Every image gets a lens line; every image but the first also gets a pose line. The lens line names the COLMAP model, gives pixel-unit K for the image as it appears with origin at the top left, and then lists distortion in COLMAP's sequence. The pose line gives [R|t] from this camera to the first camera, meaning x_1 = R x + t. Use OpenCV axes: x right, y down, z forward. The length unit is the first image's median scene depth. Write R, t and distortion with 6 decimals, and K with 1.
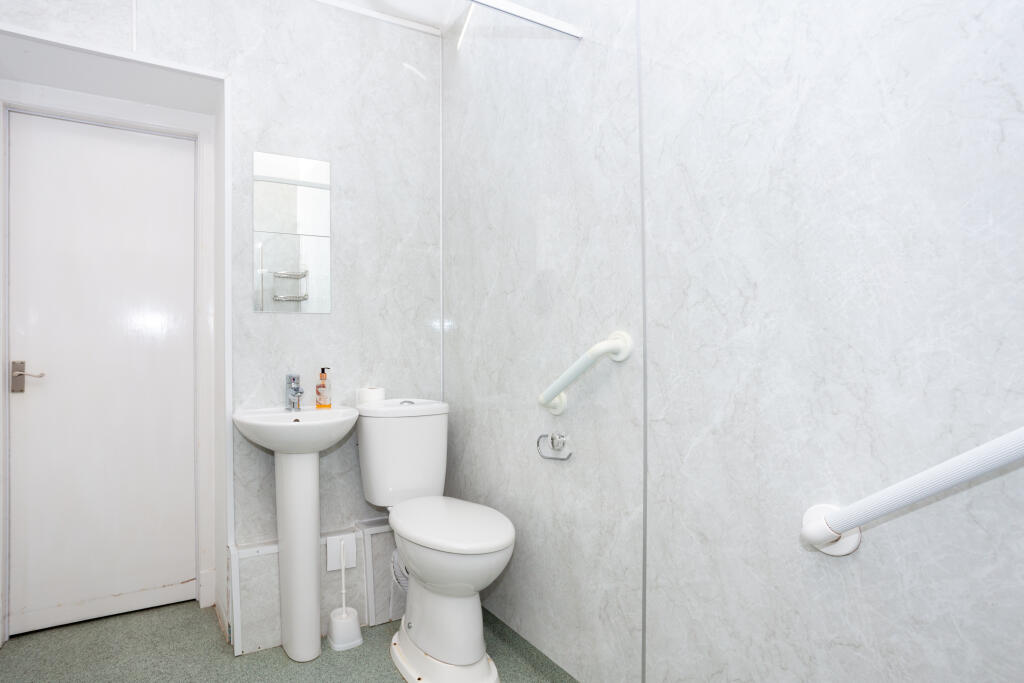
lens RADIAL K [[493.0, 0, 506.7], [0, 493.0, 345.6], [0, 0, 1]] dist [-0.050453, 0.028628]
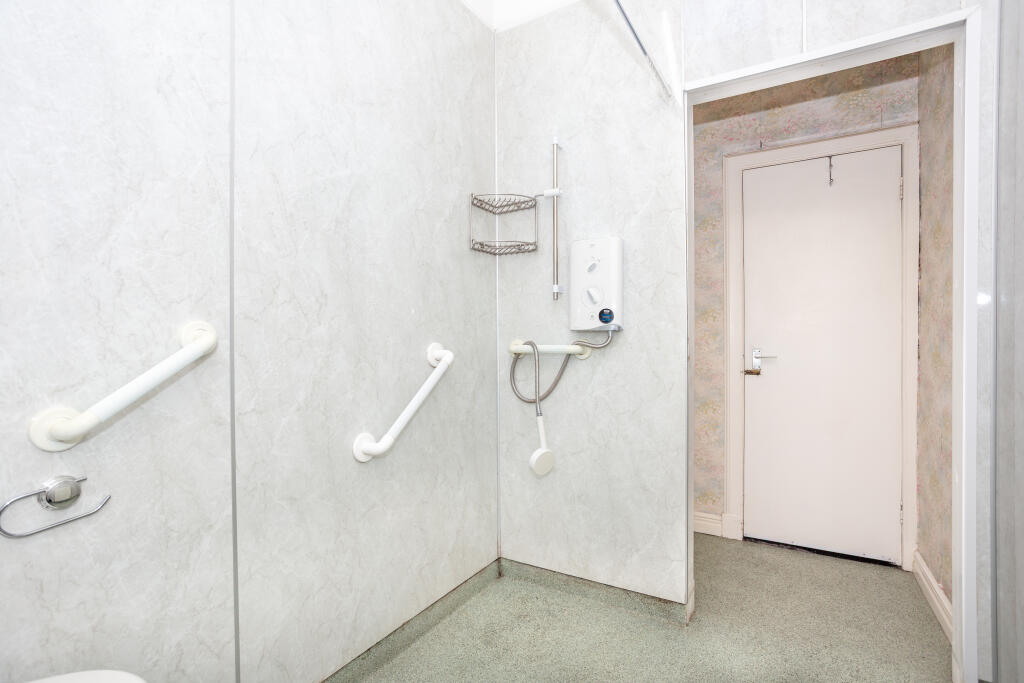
lens RADIAL K [[493.0, 0, 506.7], [0, 493.0, 345.6], [0, 0, 1]] dist [-0.050453, 0.028628]
pose [[-0.406760, -0.000619, 0.913535, -0.822900], [0.000633, 0.999999, 0.000960, 0.014430], [-0.913535, 0.000969, -0.406759, 0.919251]]
